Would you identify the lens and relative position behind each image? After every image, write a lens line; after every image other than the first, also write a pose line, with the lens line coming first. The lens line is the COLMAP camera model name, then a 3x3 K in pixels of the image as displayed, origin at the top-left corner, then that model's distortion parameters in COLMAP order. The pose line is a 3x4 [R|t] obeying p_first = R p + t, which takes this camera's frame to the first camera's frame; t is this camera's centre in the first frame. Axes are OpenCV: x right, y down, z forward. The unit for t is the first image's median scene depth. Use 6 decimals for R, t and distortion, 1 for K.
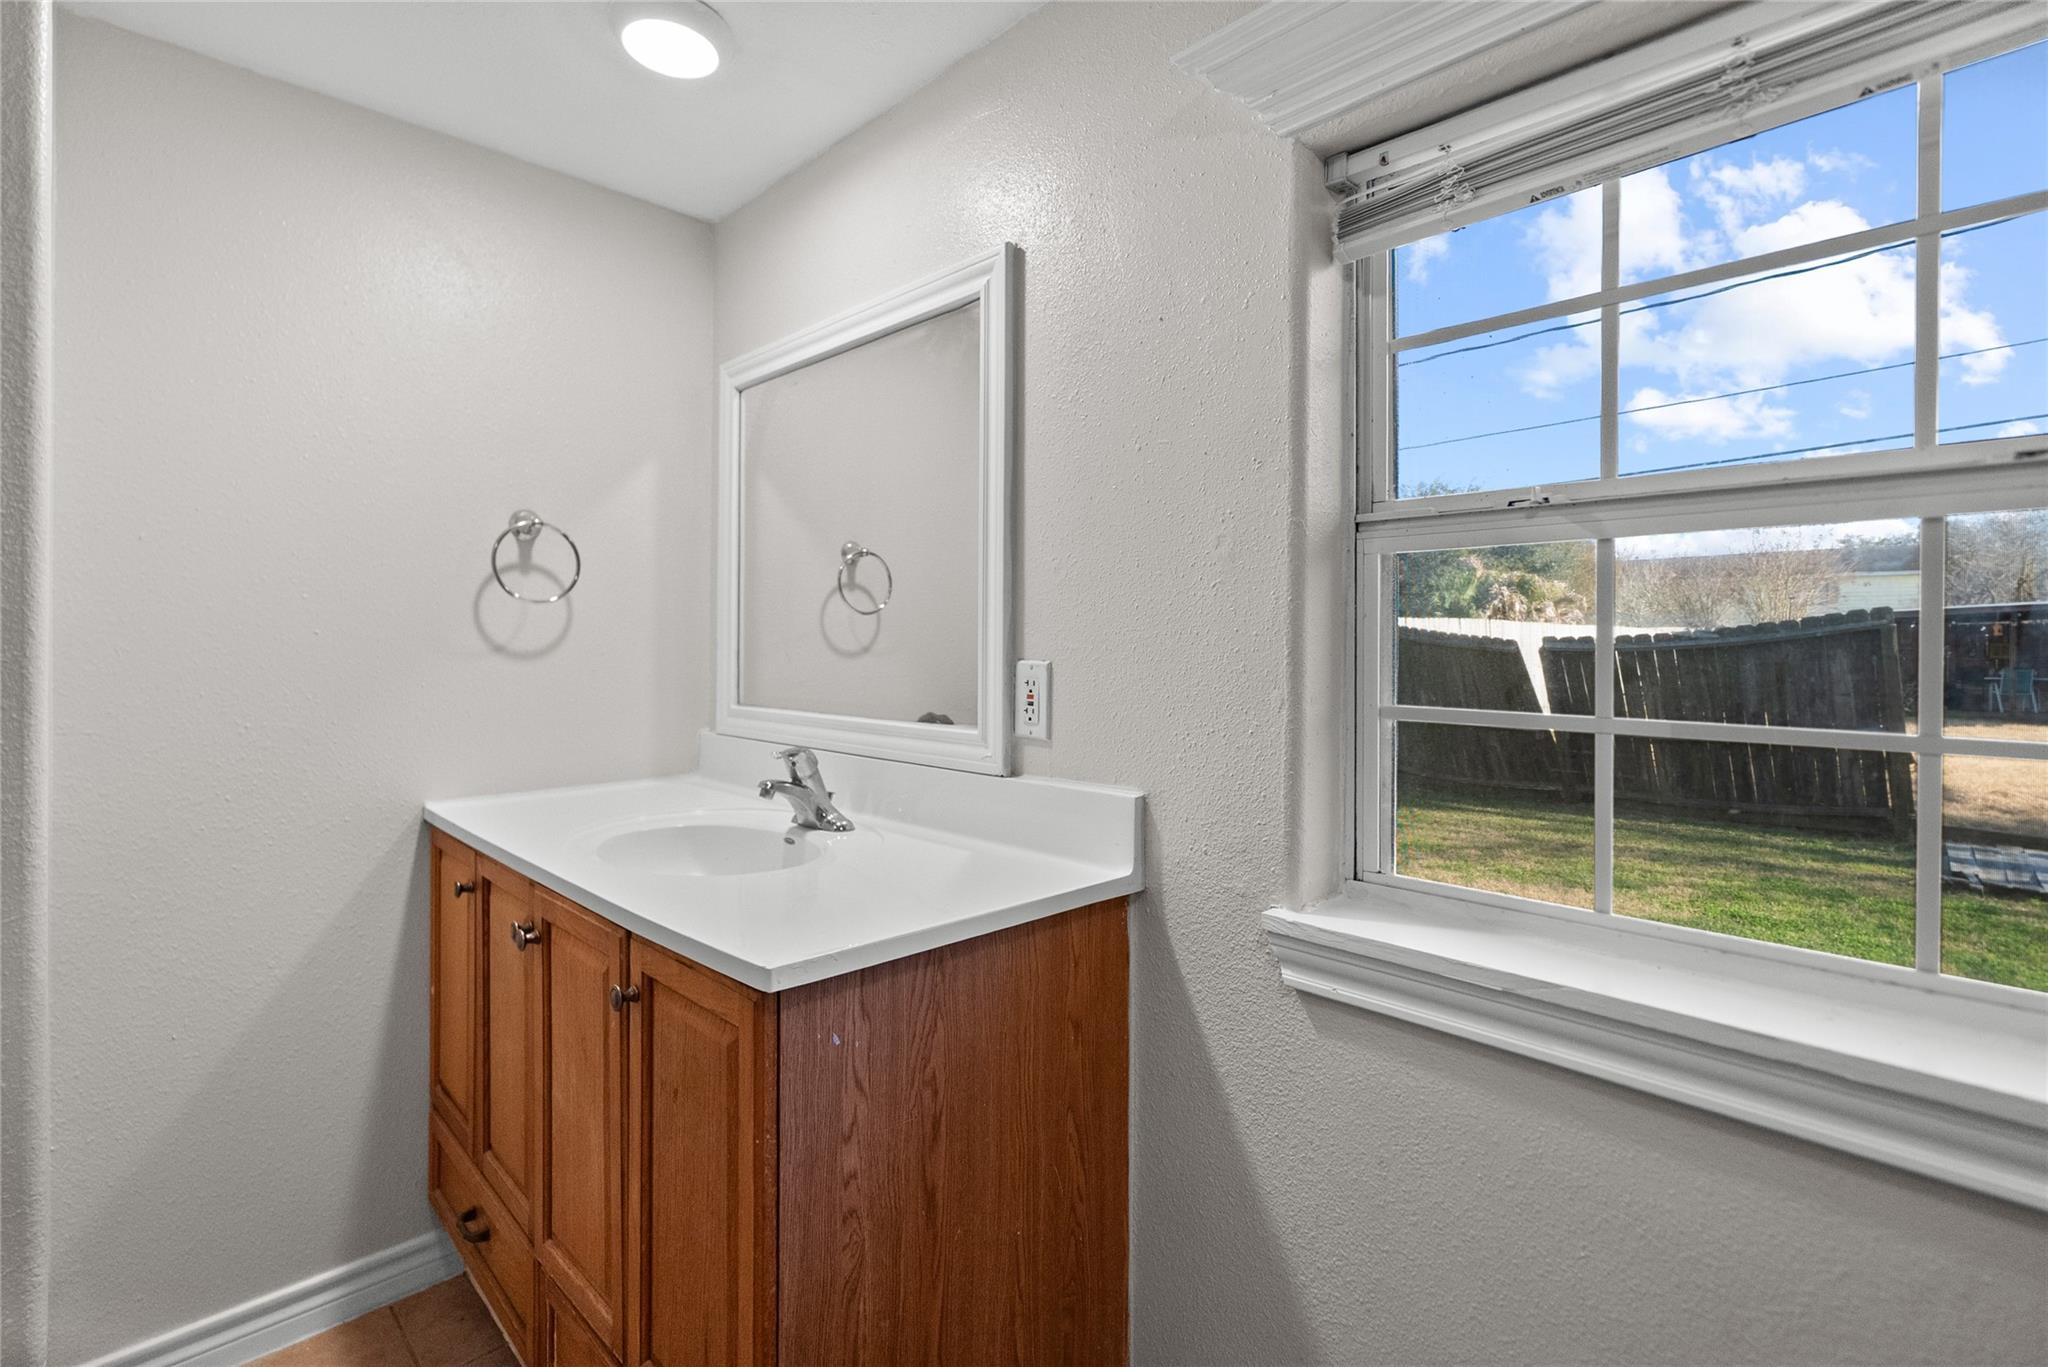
lens RADIAL K [[947.0, 0, 1025.4], [0, 947.0, 654.1], [0, 0, 1]] dist [0.000441, 0.003454]
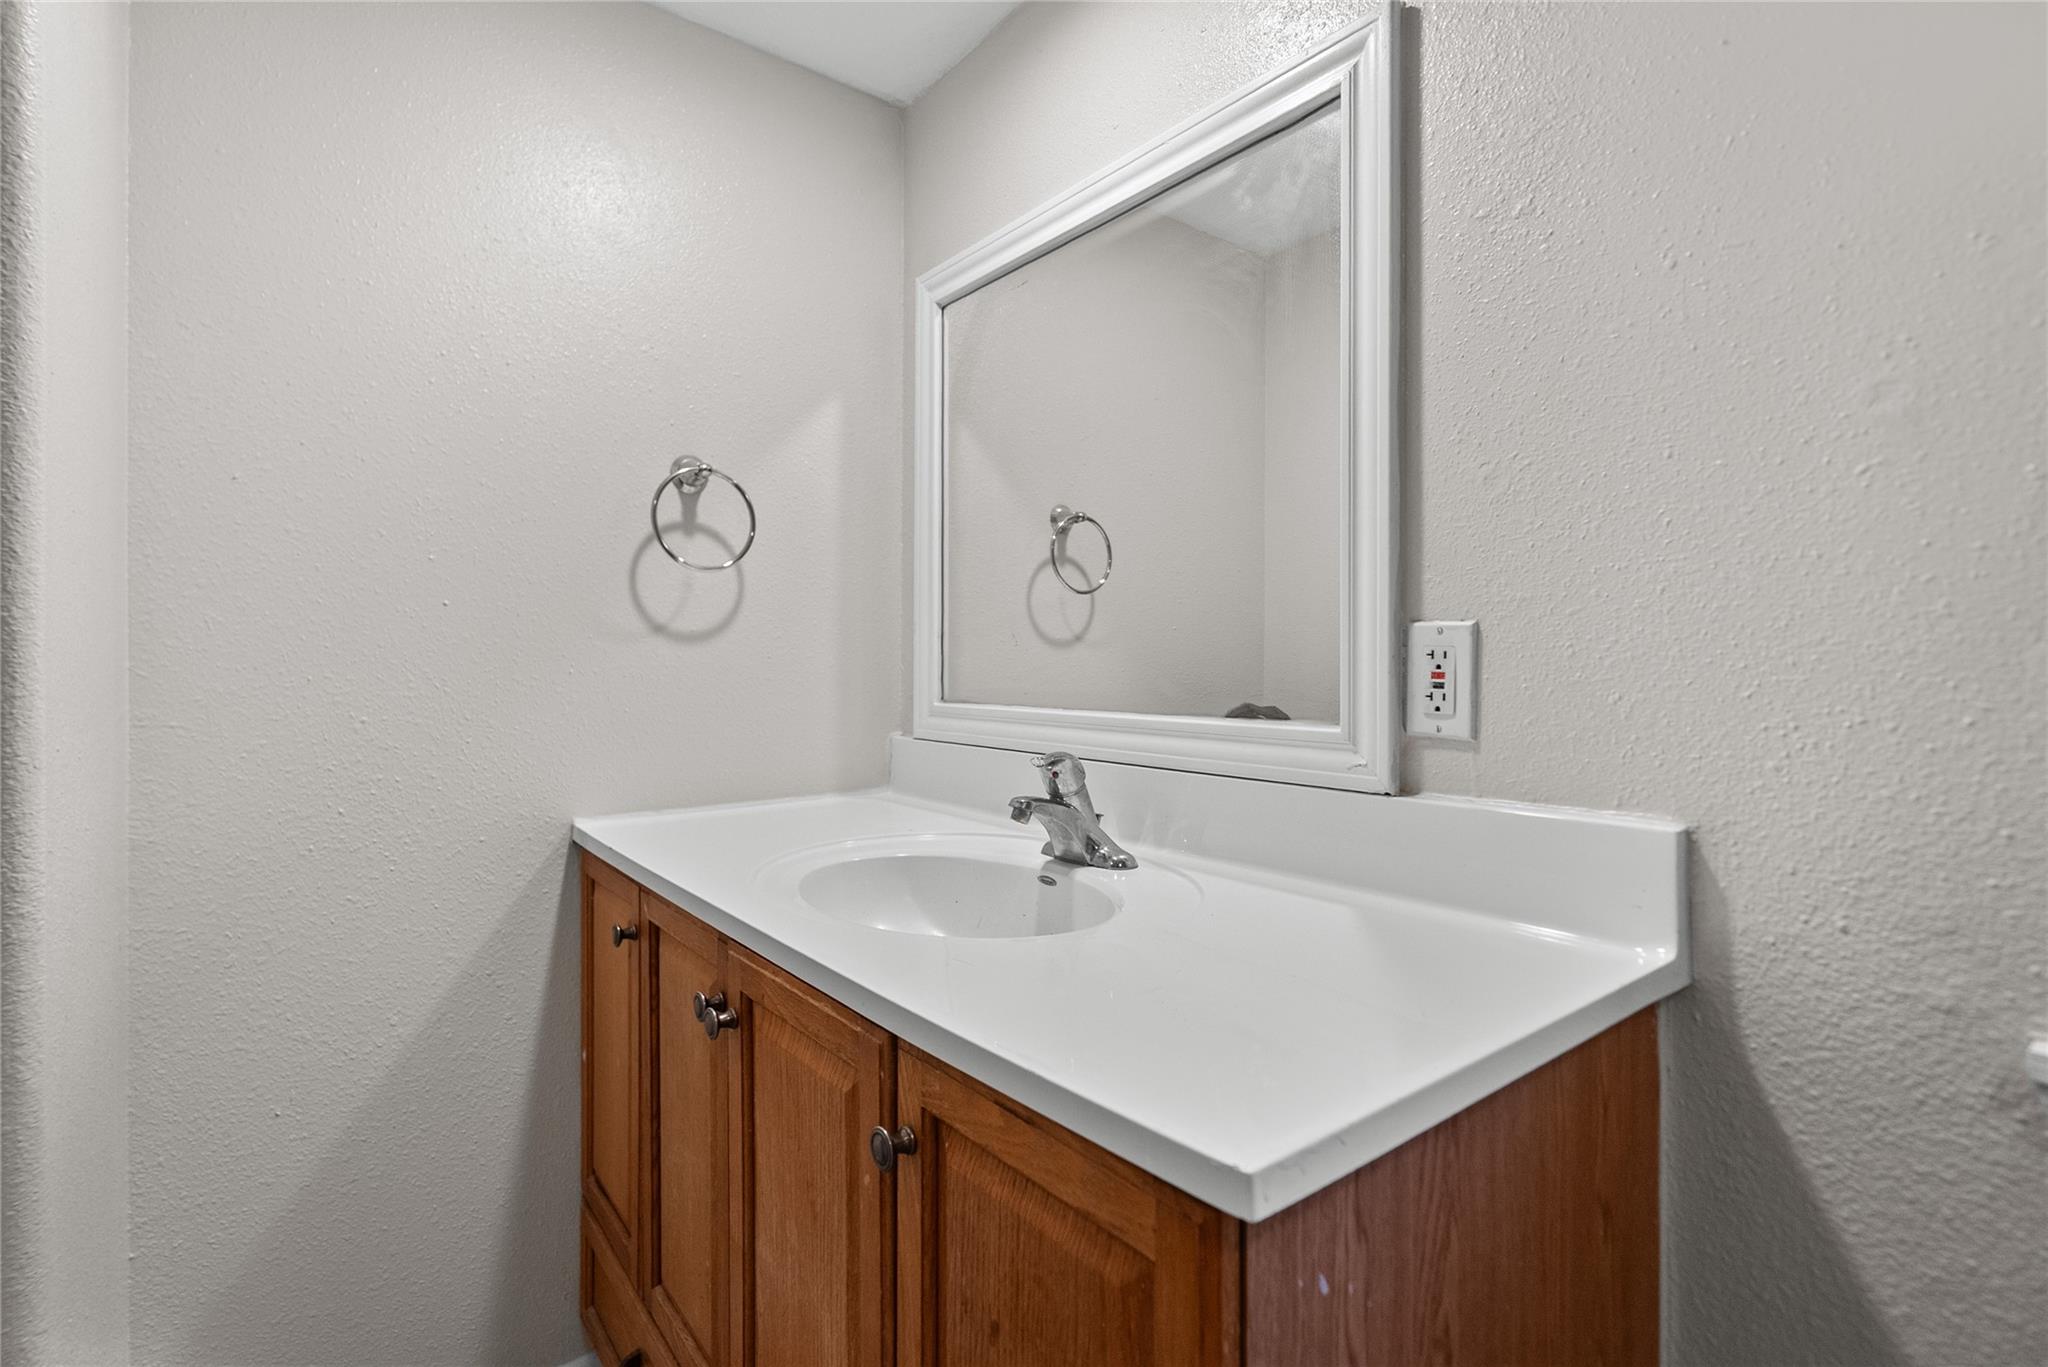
lens RADIAL K [[947.0, 0, 1025.6], [0, 947.0, 678.5], [0, 0, 1]] dist [0.000441, 0.003454]
pose [[0.994088, -0.001440, -0.108564, -0.206544], [0.001963, 0.999987, 0.004707, 0.042777], [0.108556, -0.004892, 0.994078, 0.305296]]
